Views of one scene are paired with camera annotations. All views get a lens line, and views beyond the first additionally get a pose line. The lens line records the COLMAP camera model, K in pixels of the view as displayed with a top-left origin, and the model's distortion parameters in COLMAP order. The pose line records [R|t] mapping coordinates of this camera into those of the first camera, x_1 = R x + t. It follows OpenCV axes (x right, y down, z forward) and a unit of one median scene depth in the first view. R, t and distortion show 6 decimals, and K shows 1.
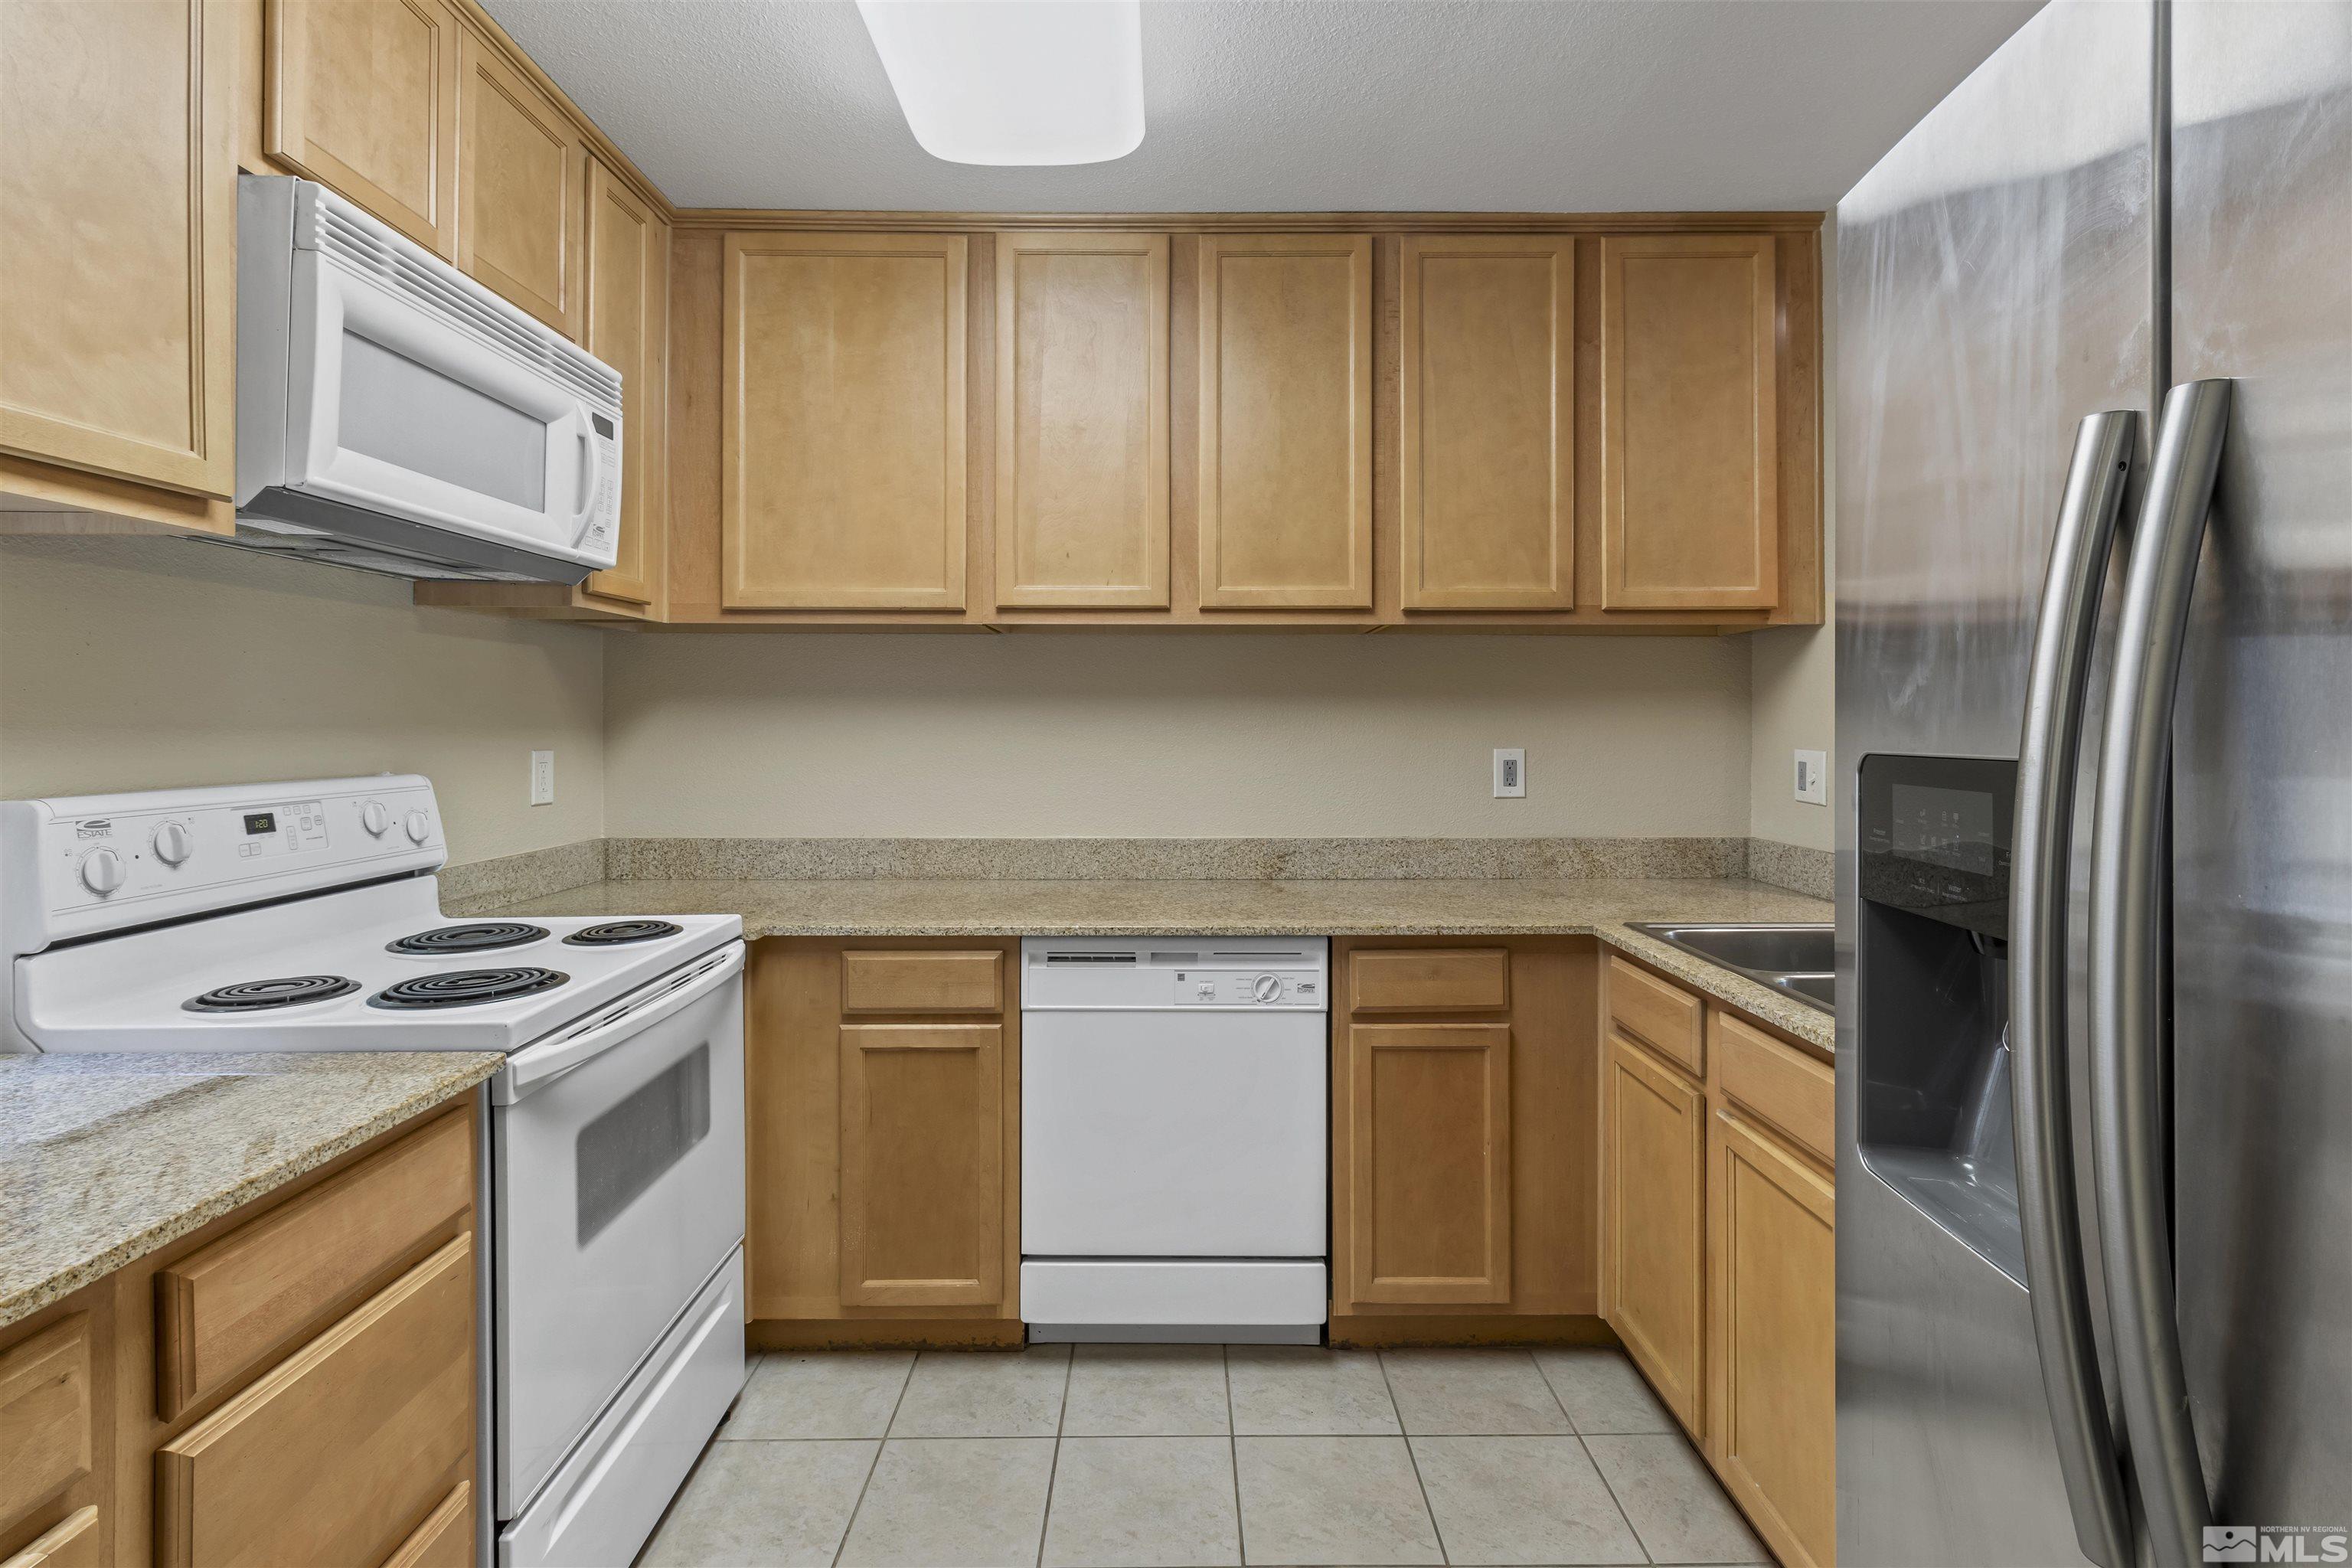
lens RADIAL K [[1100.5, 0, 1185.4], [0, 1100.5, 711.1], [0, 0, 1]] dist [0.002861, -0.000292]
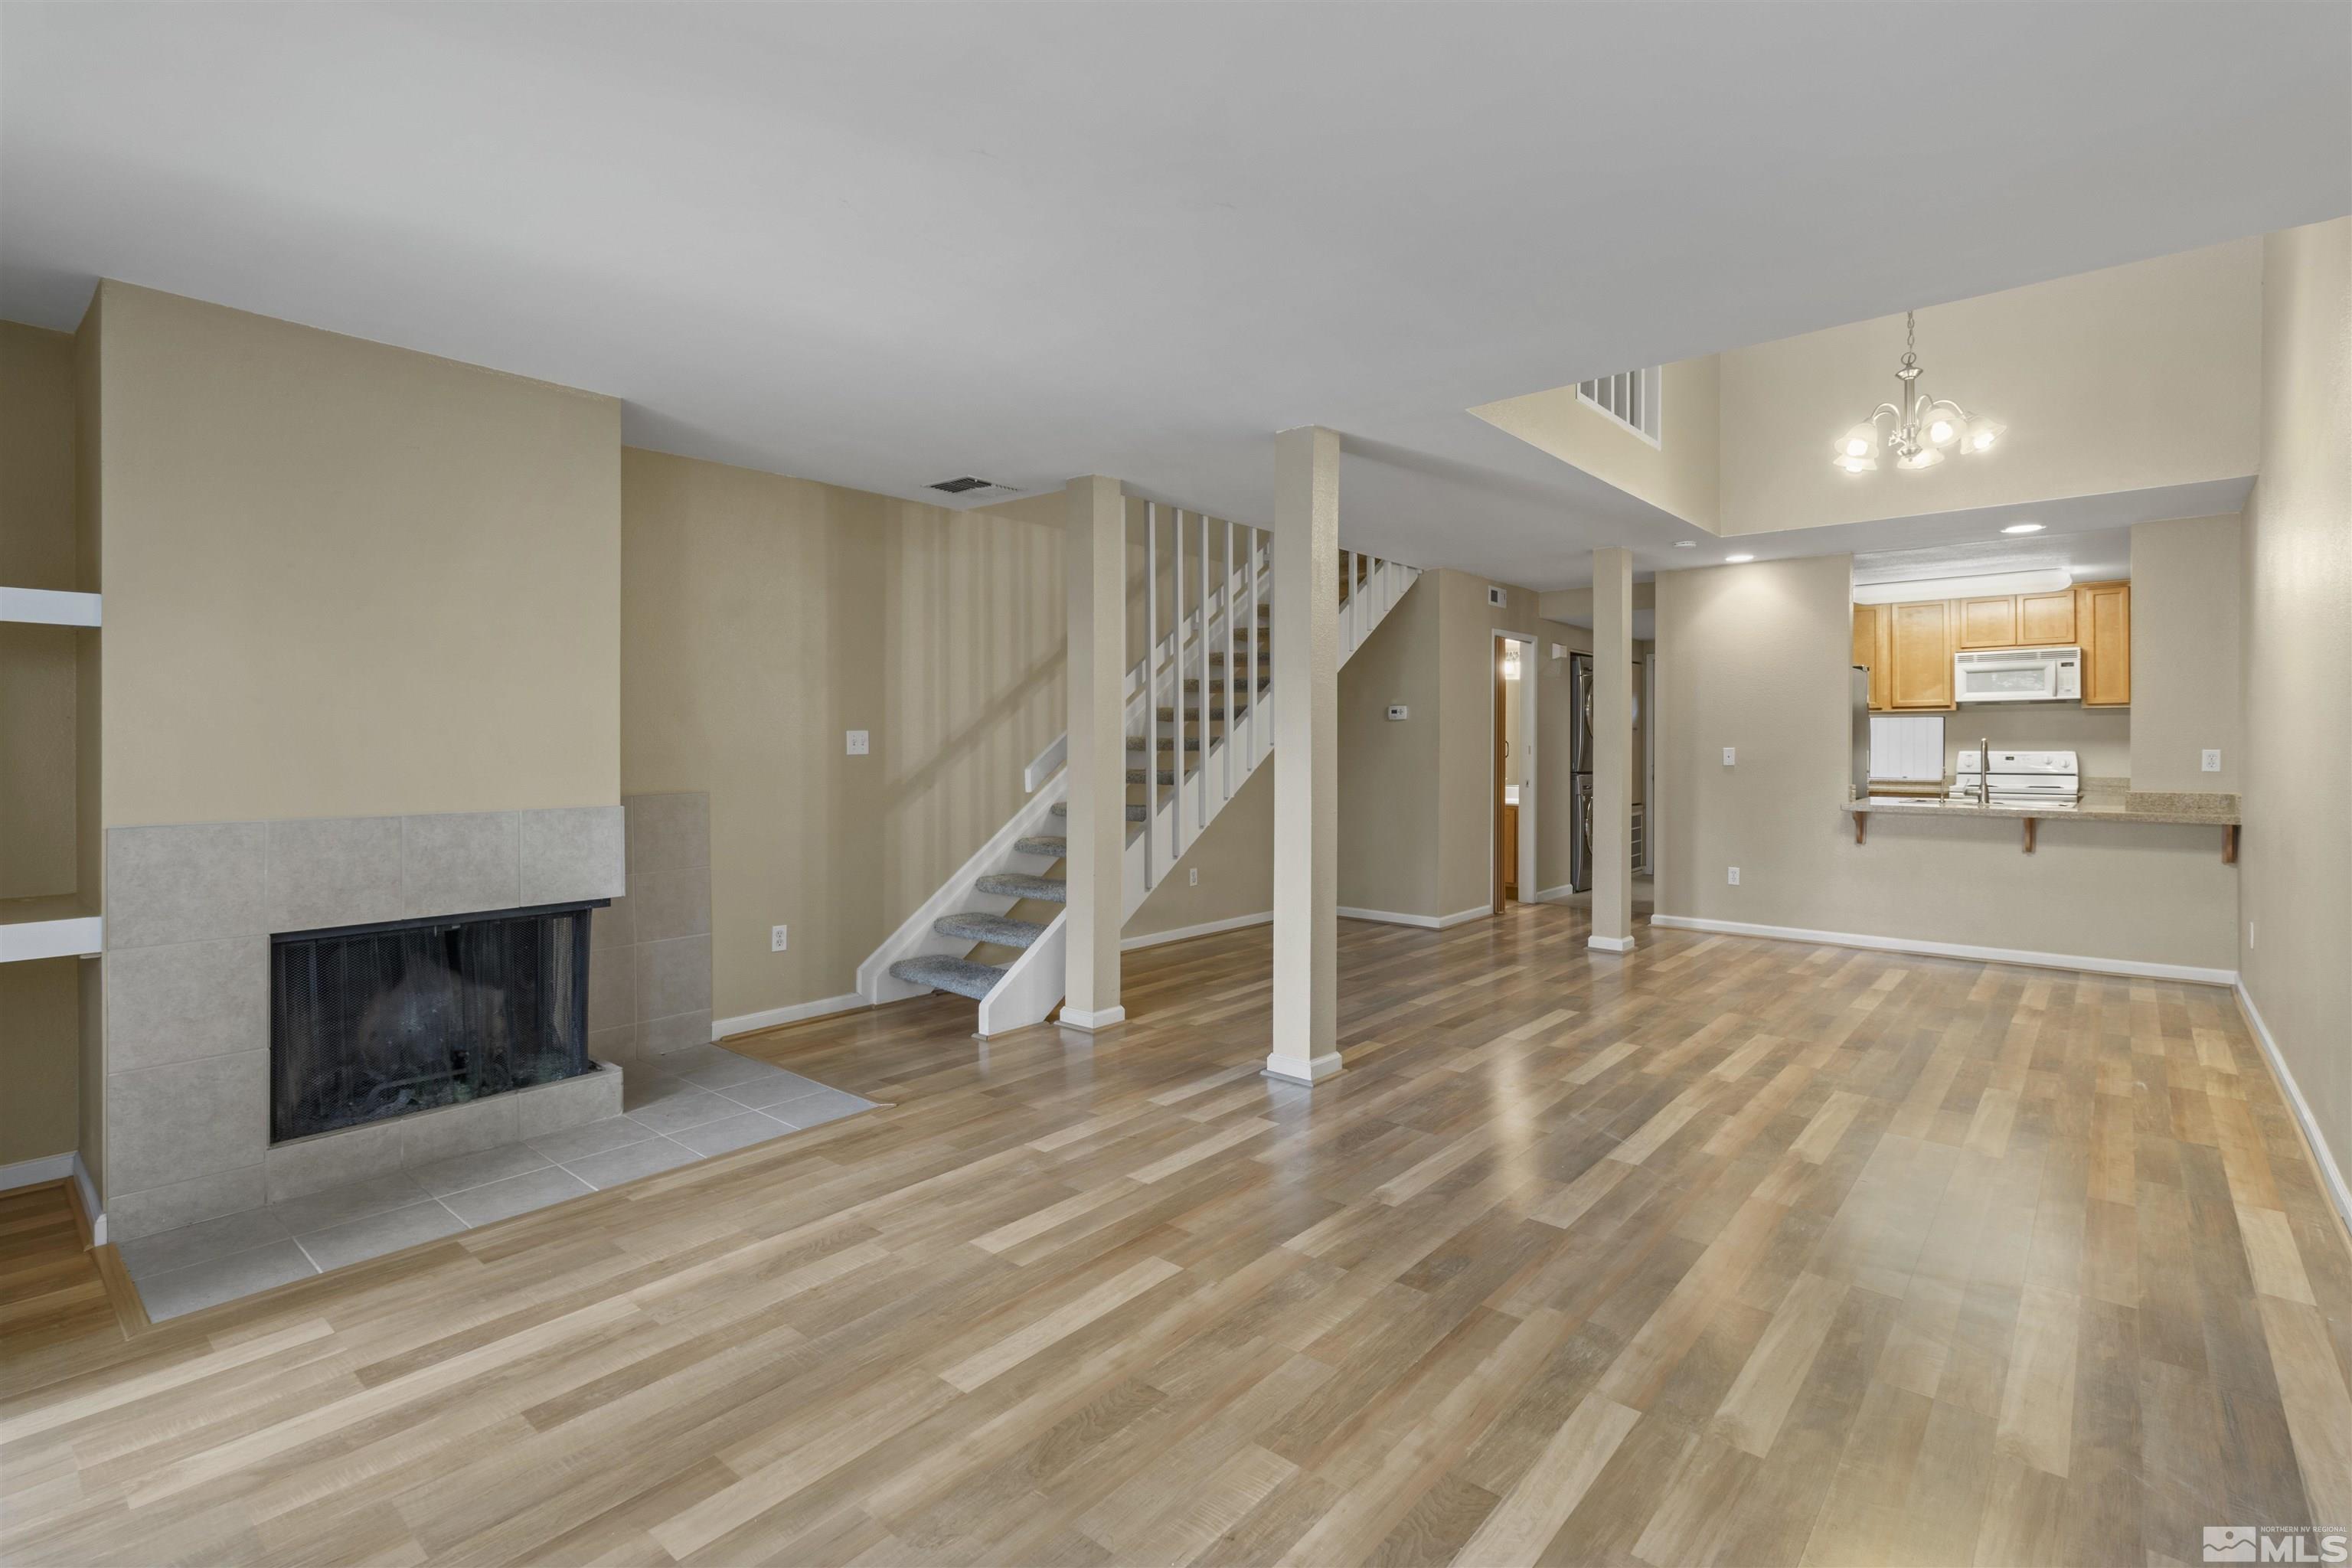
lens RADIAL K [[1100.5, 0, 1184.2], [0, 1100.5, 752.7], [0, 0, 1]] dist [0.002861, -0.000292]
pose [[-0.655837, 0.007489, -0.754865, 3.727728], [0.014983, 0.999883, -0.003098, 0.022876], [0.754753, -0.013342, -0.655873, 0.984549]]
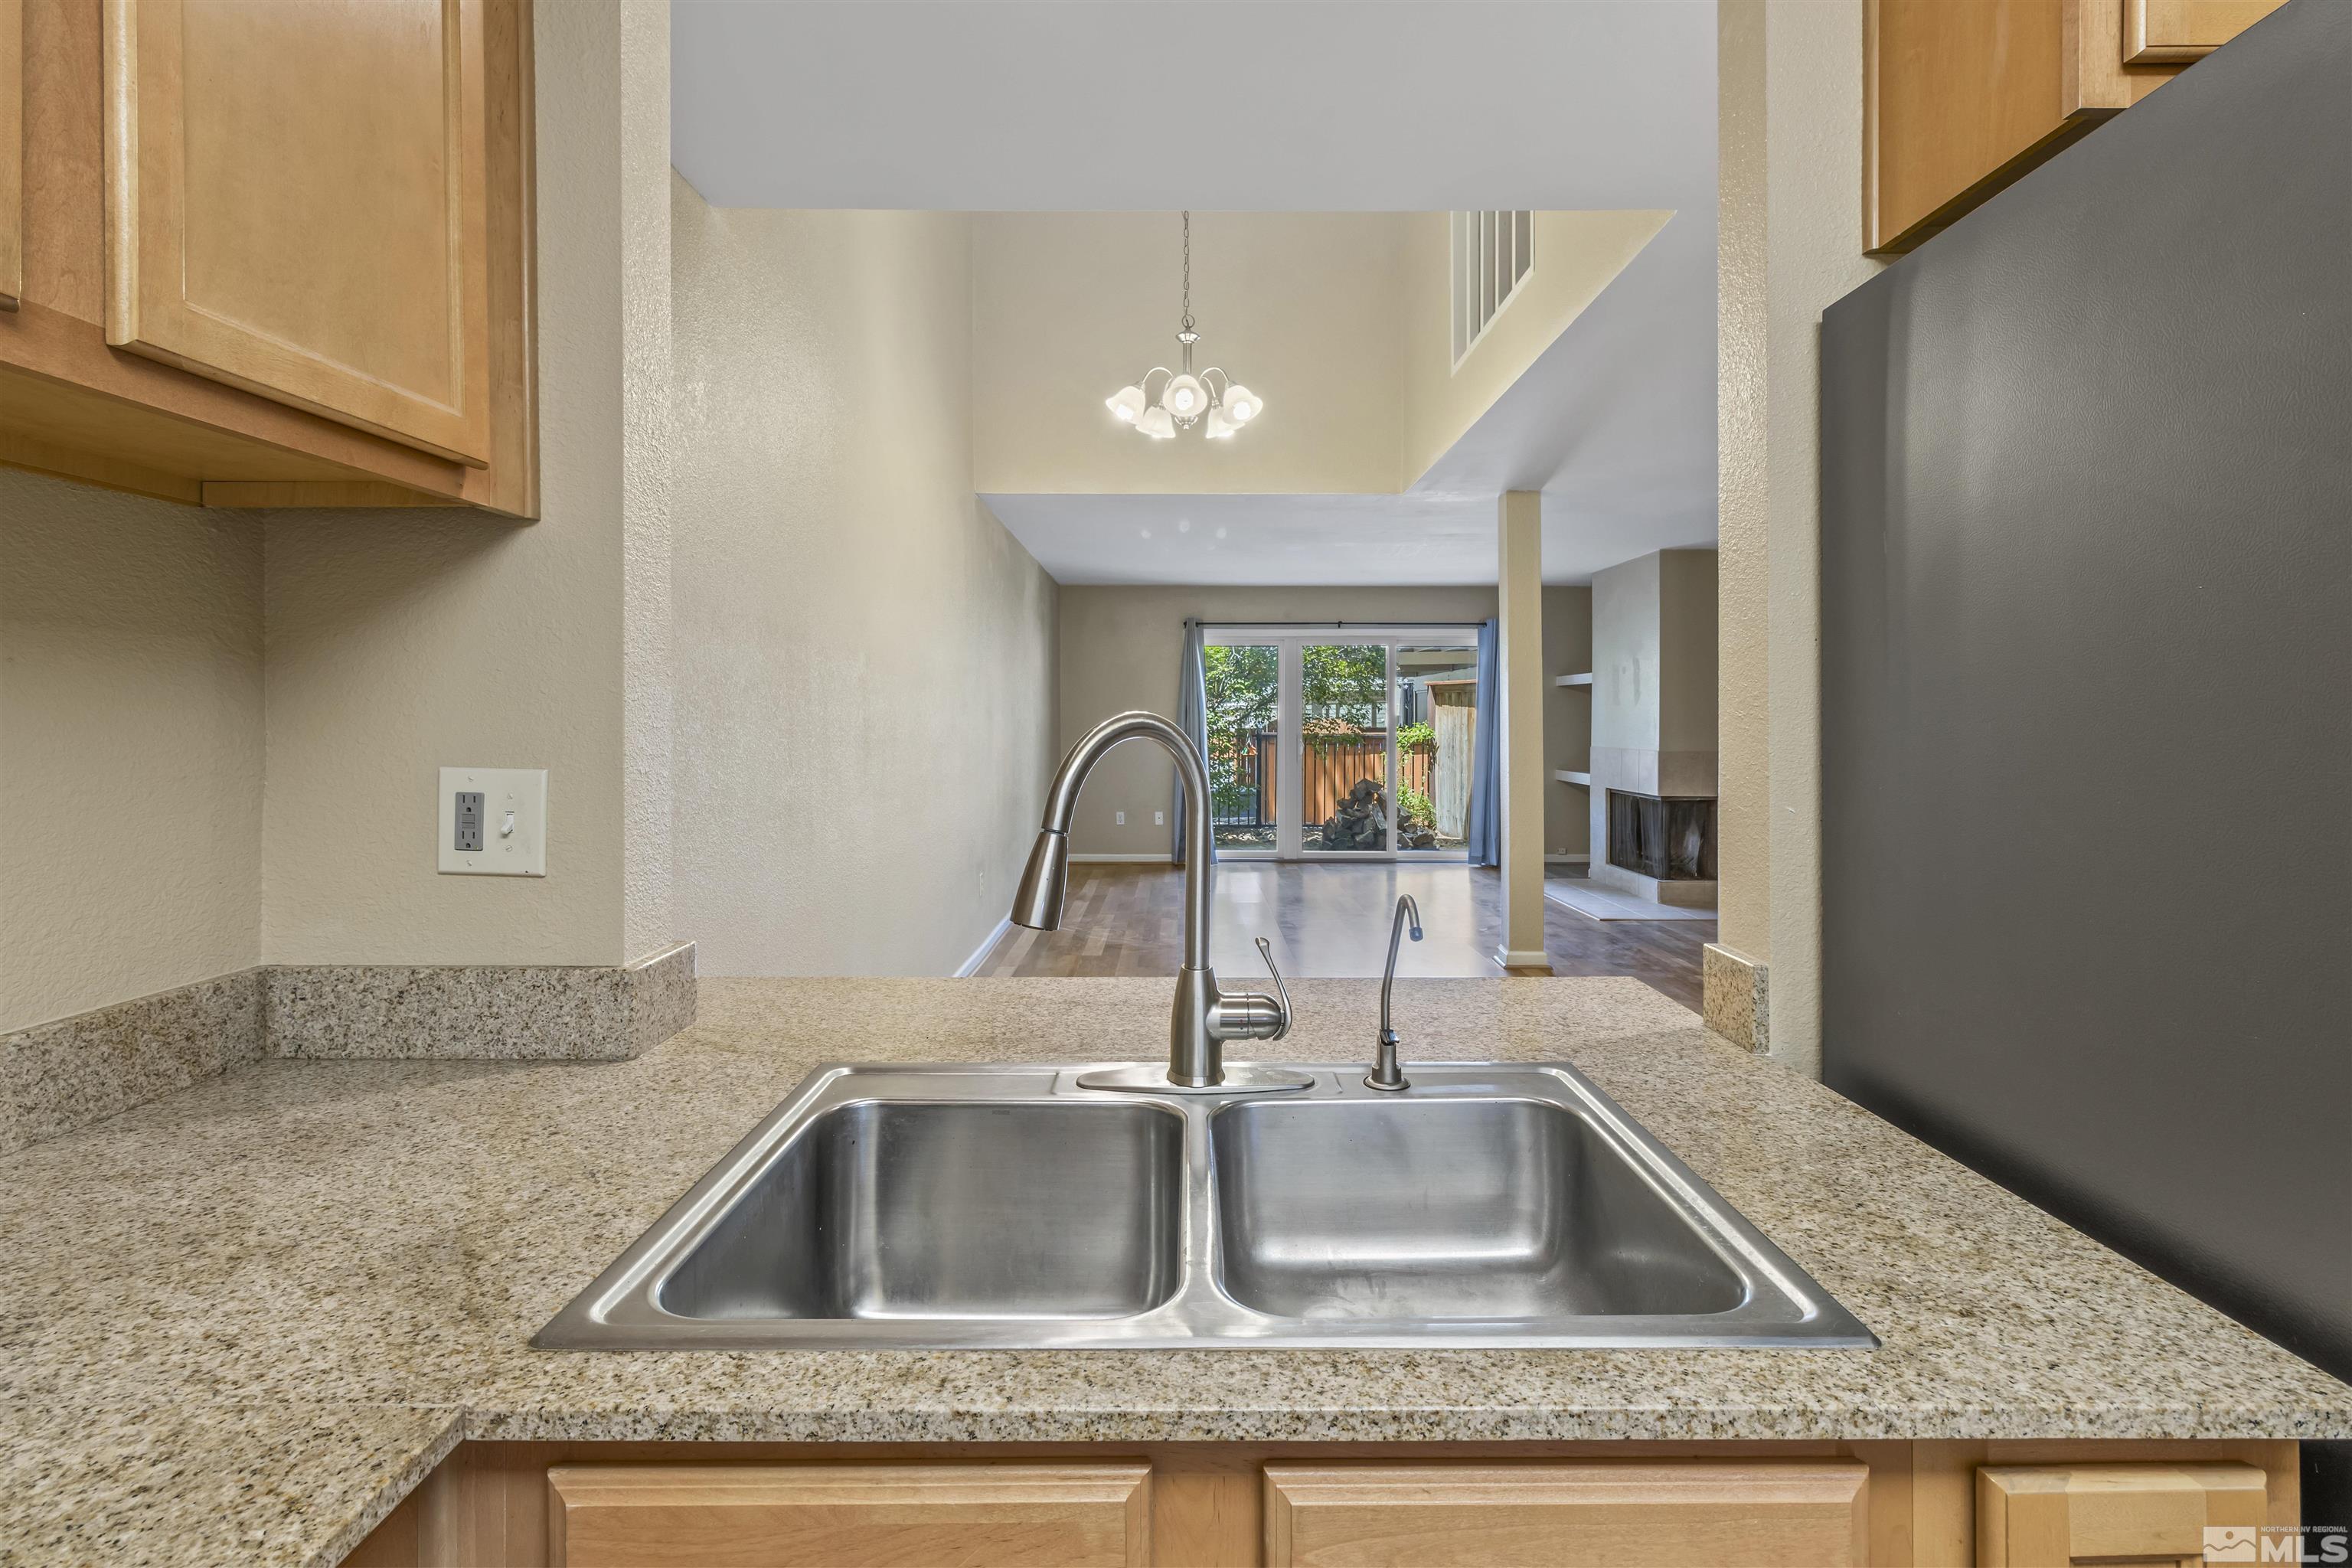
lens RADIAL K [[1100.5, 0, 1173.7], [0, 1100.5, 721.8], [0, 0, 1]] dist [0.002861, -0.000292]
pose [[0.015101, -0.002195, 0.999884, 0.074723], [-0.013241, 0.999909, 0.002395, 0.009245], [-0.999798, -0.013276, 0.015070, 0.702843]]
